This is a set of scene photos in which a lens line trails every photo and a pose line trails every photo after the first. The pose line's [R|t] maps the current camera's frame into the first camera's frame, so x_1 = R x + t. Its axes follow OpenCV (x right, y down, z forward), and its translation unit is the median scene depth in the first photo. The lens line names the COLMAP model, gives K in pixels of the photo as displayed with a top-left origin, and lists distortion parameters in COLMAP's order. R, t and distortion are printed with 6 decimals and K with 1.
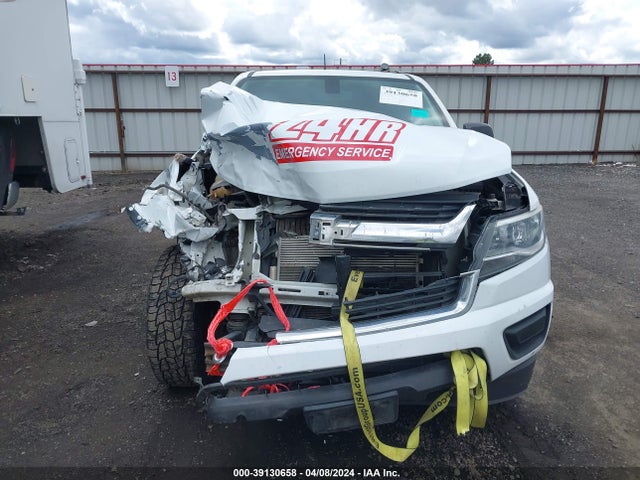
lens RADIAL K [[510.8, 0, 320.0], [0, 510.8, 240.0], [0, 0, 1]] dist [0.078095, -0.139799]
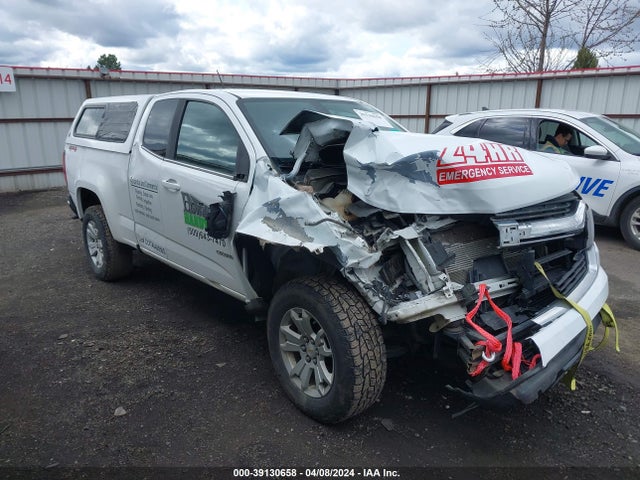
lens RADIAL K [[510.8, 0, 320.0], [0, 510.8, 240.0], [0, 0, 1]] dist [0.078095, -0.139799]
pose [[0.761825, -0.164193, 0.626628, -1.028776], [0.164161, 0.984701, 0.058439, -0.139581], [-0.626637, 0.058348, 0.777124, 0.284138]]
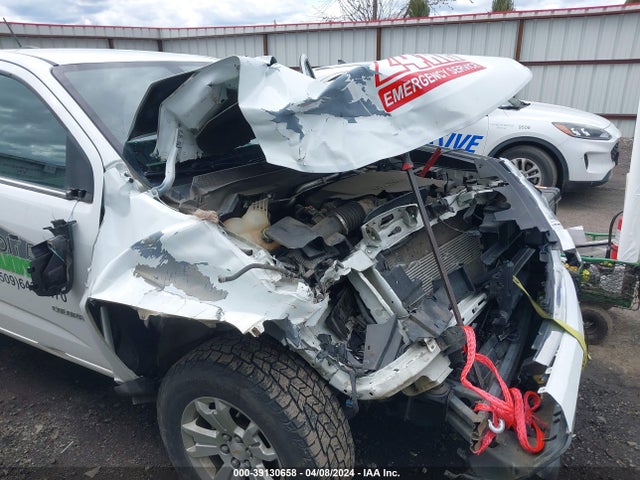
lens RADIAL K [[510.8, 0, 320.0], [0, 510.8, 240.0], [0, 0, 1]] dist [0.078095, -0.139799]
pose [[0.510703, -0.303783, 0.804300, -0.821710], [0.238315, 0.948858, 0.207061, -0.267377], [-0.826068, 0.085930, 0.556981, 0.654332]]
